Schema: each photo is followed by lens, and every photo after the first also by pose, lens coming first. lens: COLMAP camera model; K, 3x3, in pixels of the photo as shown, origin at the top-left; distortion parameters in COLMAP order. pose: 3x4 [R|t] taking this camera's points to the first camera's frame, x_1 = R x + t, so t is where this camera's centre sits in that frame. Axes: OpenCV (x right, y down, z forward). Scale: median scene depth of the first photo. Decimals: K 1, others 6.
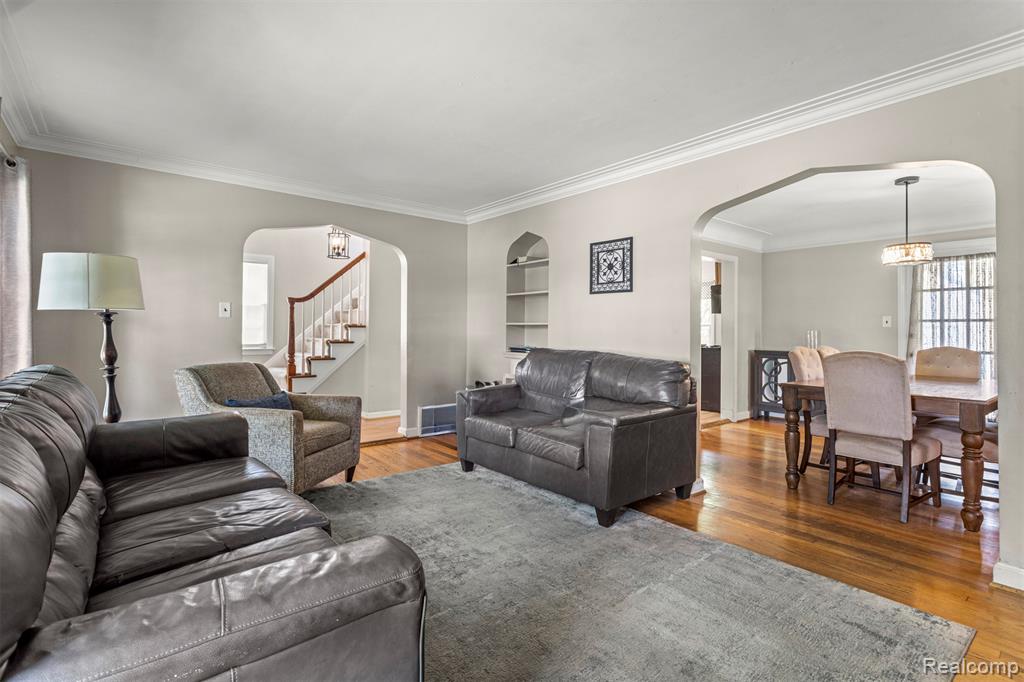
lens RADIAL K [[487.1, 0, 492.7], [0, 487.1, 325.1], [0, 0, 1]] dist [0.000365, 0.002781]
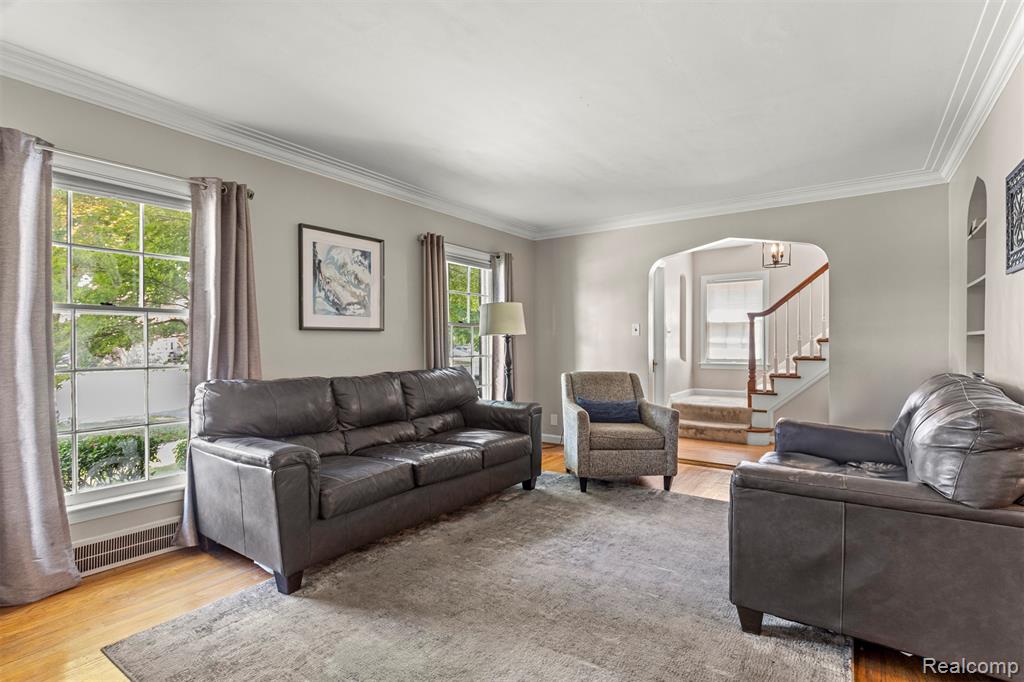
lens RADIAL K [[487.1, 0, 512.6], [0, 487.1, 347.0], [0, 0, 1]] dist [0.000365, 0.002781]
pose [[0.293932, -0.005016, -0.955813, 0.552385], [0.015730, 0.999876, -0.000410, 0.007882], [0.955697, -0.014914, 0.293975, 0.343520]]
